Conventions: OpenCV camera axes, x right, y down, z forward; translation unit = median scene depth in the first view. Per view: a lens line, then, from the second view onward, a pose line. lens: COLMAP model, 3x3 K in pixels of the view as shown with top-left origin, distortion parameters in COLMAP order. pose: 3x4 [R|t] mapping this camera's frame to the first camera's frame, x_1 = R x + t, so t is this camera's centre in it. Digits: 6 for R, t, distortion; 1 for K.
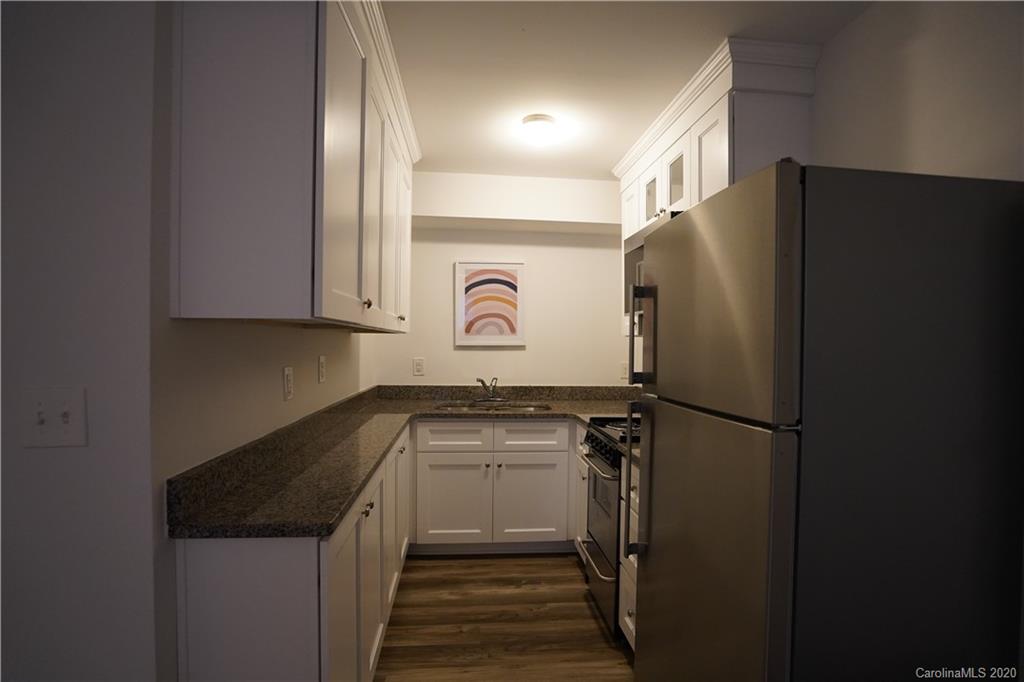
lens RADIAL K [[477.2, 0, 511.3], [0, 477.2, 347.4], [0, 0, 1]] dist [-0.063603, 0.027889]
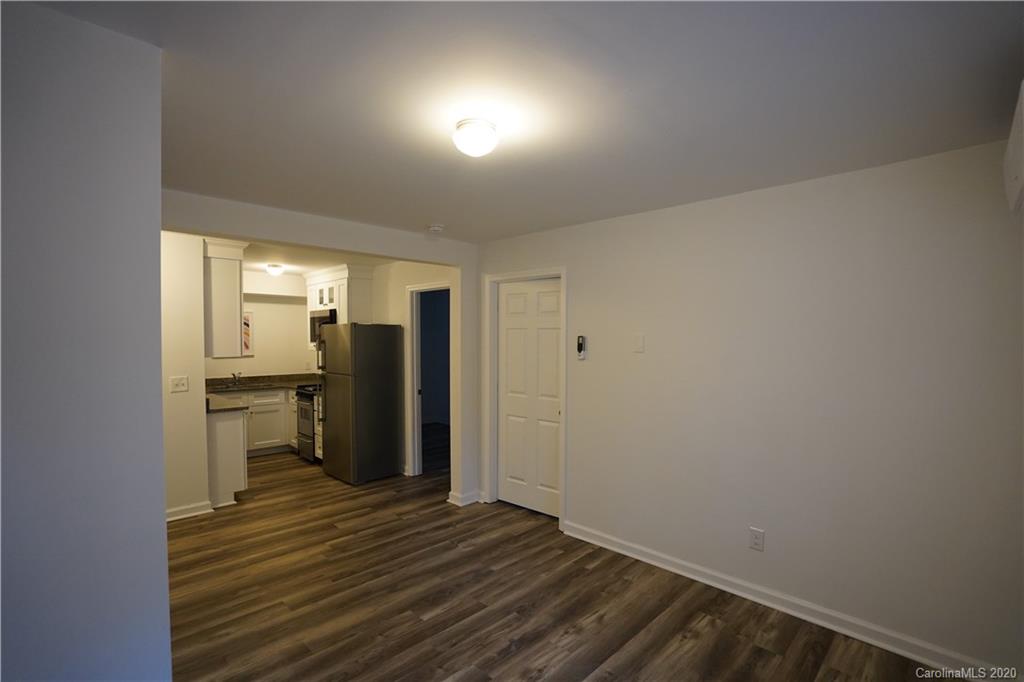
lens RADIAL K [[477.2, 0, 511.3], [0, 477.2, 347.4], [0, 0, 1]] dist [-0.063603, 0.027889]
pose [[0.770522, -0.025539, 0.636902, -0.521765], [0.015658, 0.999654, 0.021142, -0.081548], [-0.637221, -0.006318, 0.770655, -1.549102]]
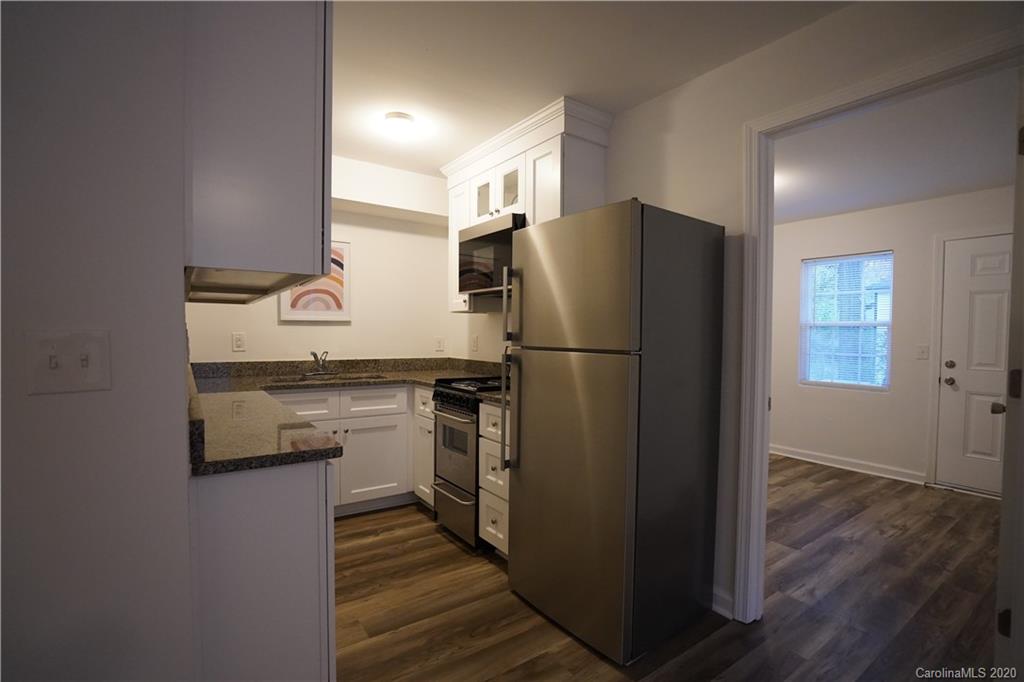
lens RADIAL K [[477.2, 0, 511.3], [0, 477.2, 347.4], [0, 0, 1]] dist [-0.063603, 0.027889]
pose [[0.863052, -0.015023, 0.504891, -0.269408], [0.003081, 0.999696, 0.024480, 0.040691], [-0.505105, -0.019572, 0.862836, -0.111302]]
